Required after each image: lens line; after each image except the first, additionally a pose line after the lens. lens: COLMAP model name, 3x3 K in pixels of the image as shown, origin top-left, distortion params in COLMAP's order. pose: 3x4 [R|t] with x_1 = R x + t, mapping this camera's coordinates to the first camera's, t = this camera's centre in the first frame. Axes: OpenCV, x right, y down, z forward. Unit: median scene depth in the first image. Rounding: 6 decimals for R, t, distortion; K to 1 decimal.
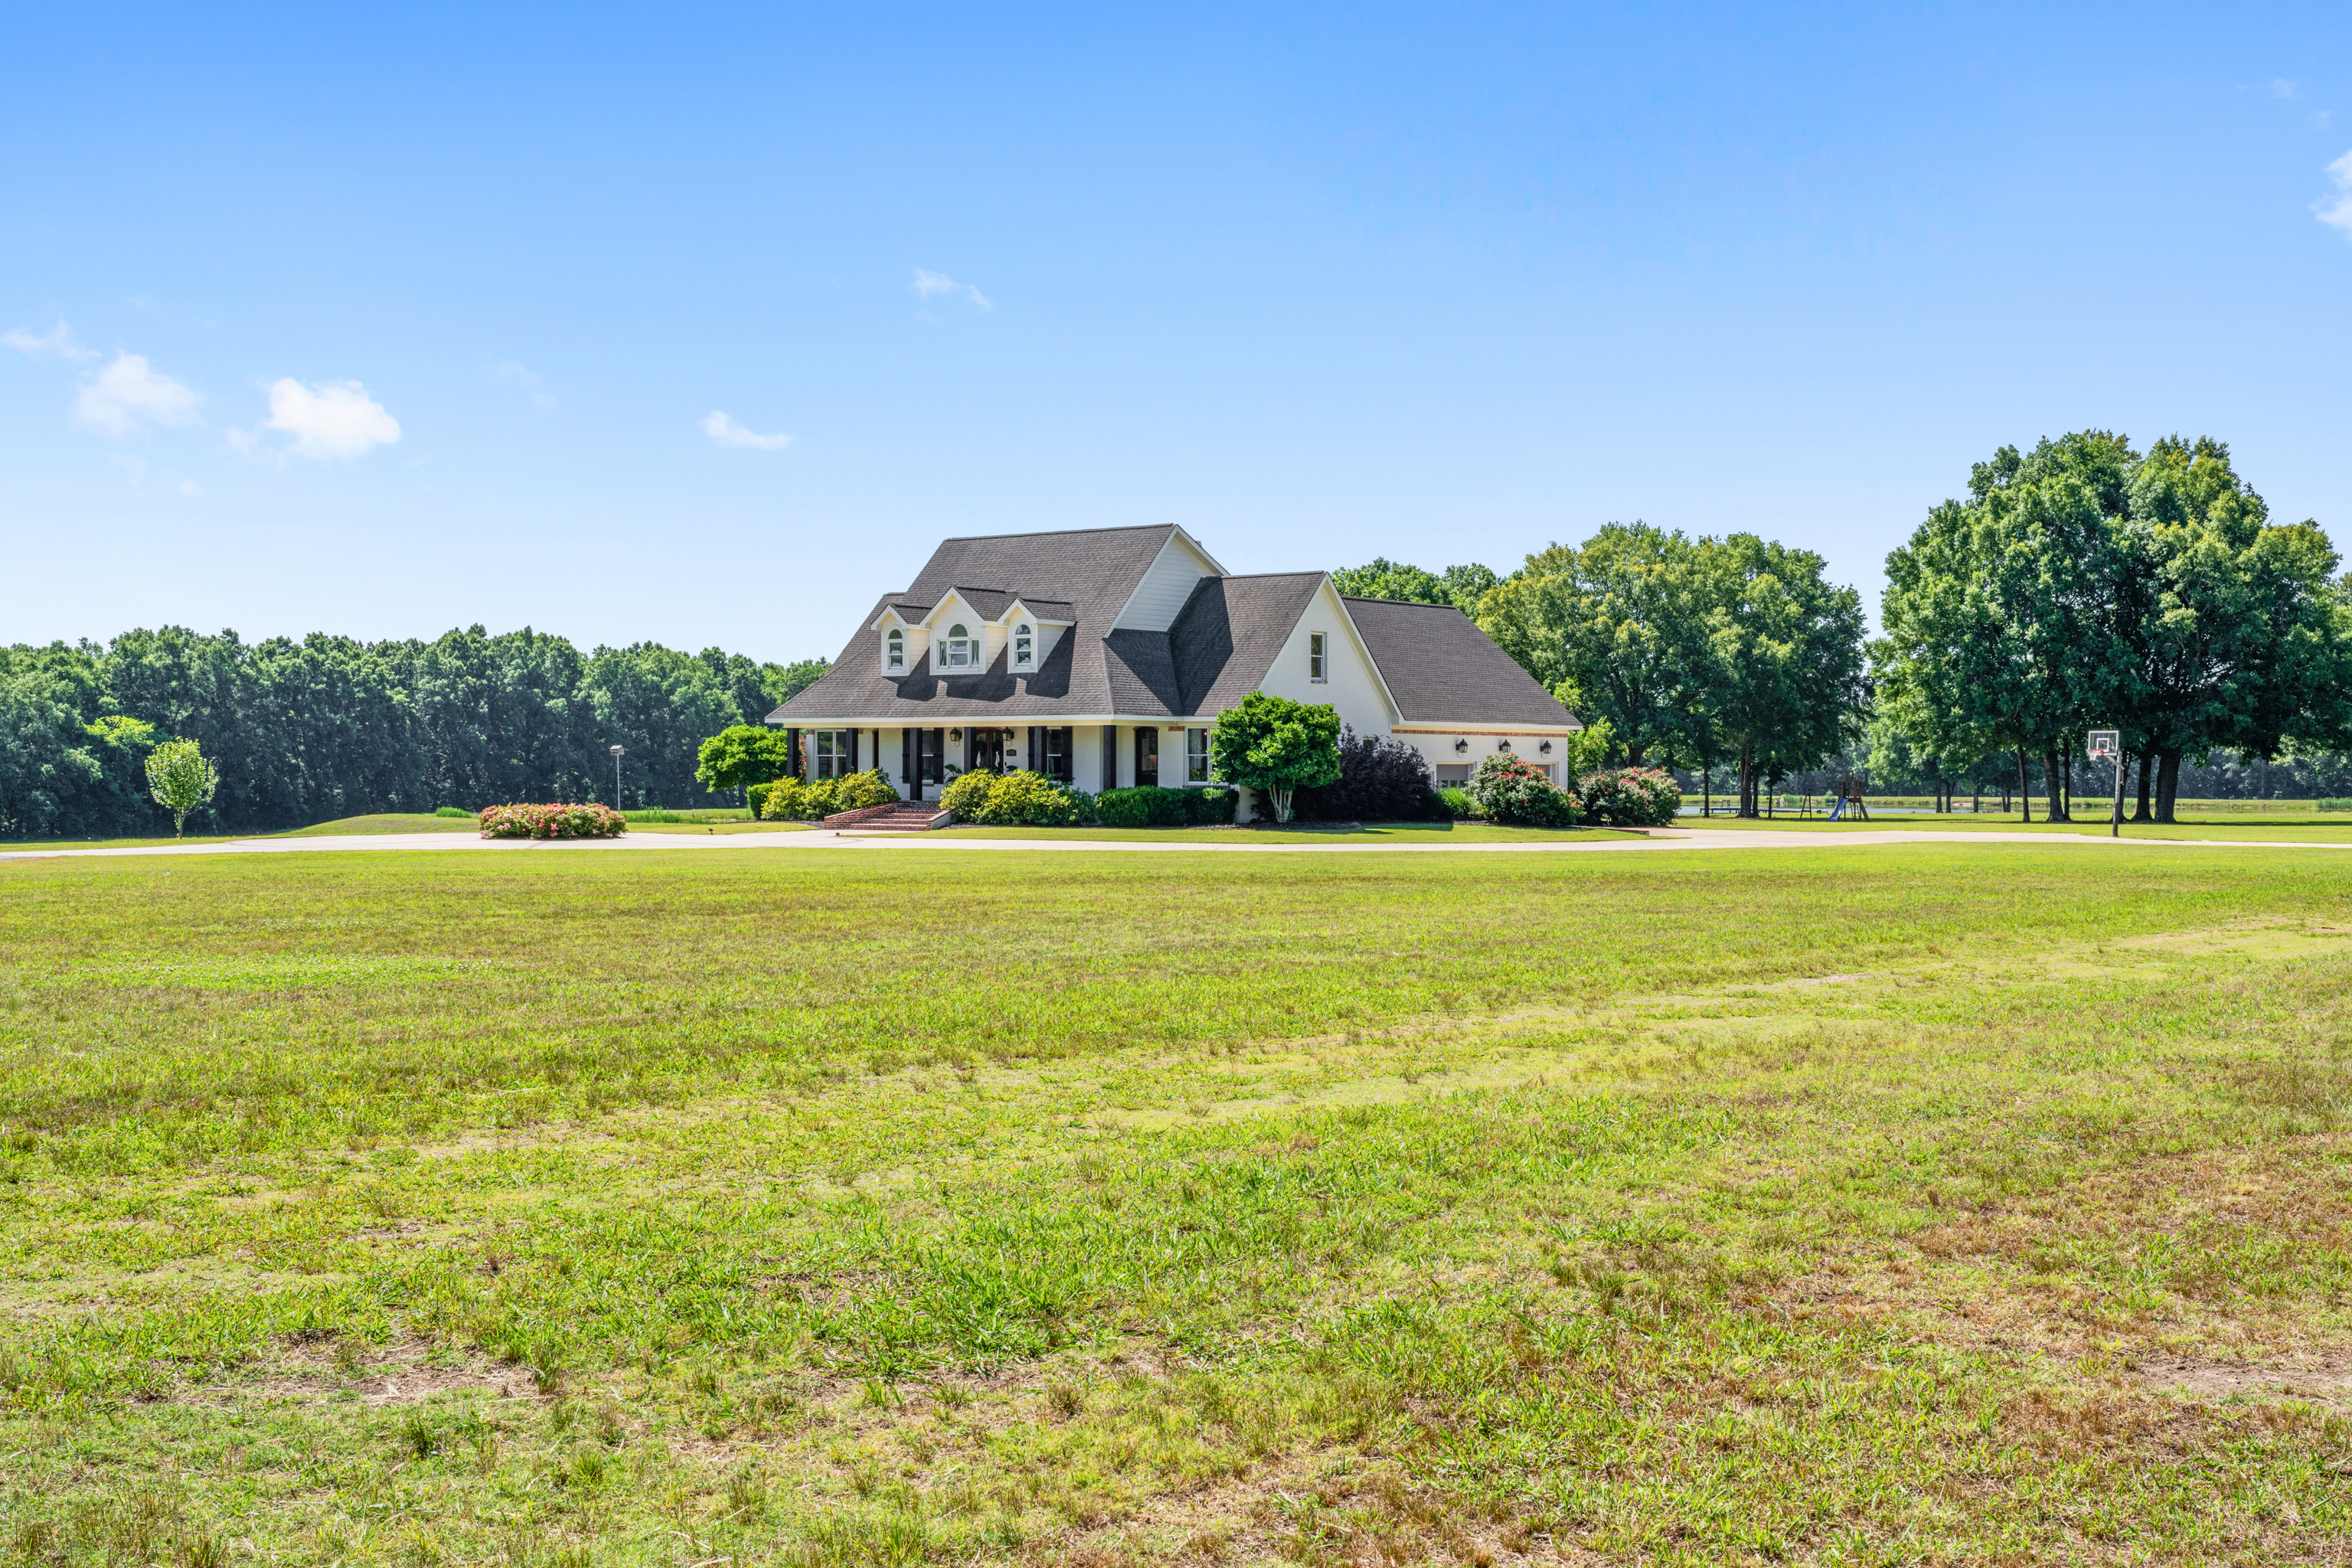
lens RADIAL K [[2836.6, 0, 1176.0], [0, 2836.6, 784.0], [0, 0, 1]] dist [-0.021075, 0.000282]
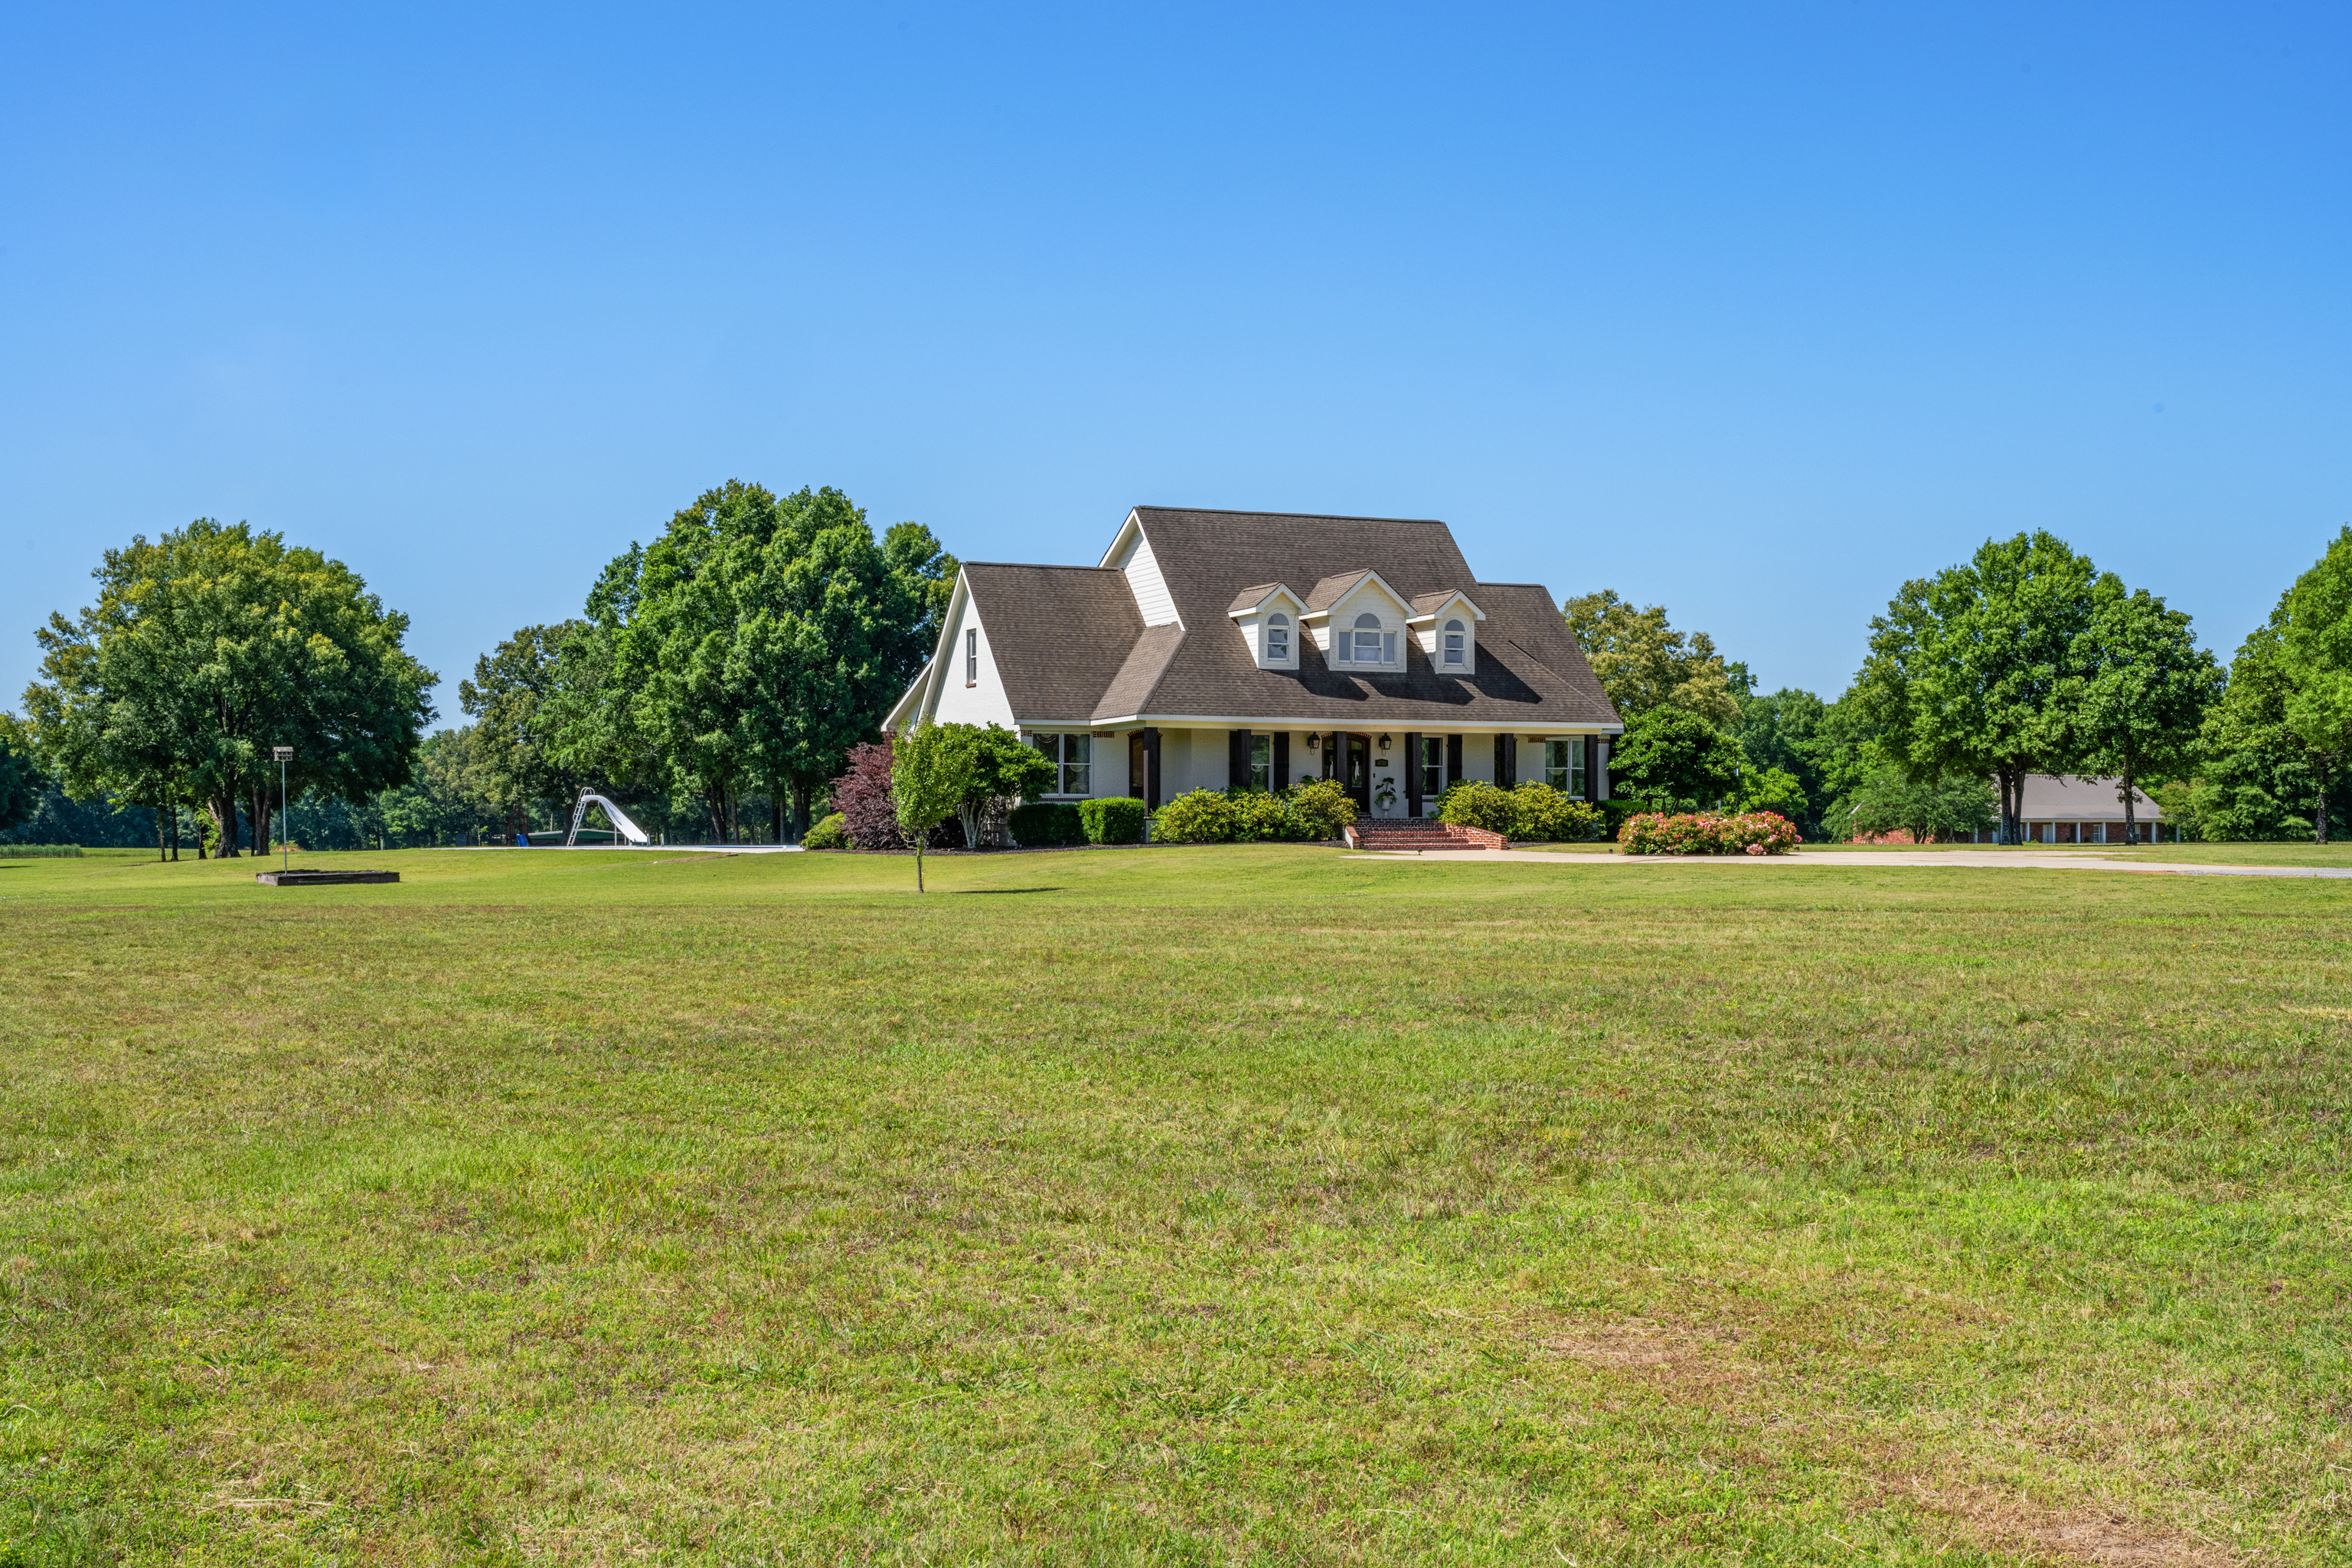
lens RADIAL K [[2681.0, 0, 1299.3], [0, 2681.0, 783.2], [0, 0, 1]] dist [0.002814, 0.007899]
pose [[0.521738, 0.011779, 0.853024, -0.802369], [0.005060, 0.999844, -0.016901, 0.009349], [-0.853091, 0.013135, 0.521597, 0.604676]]
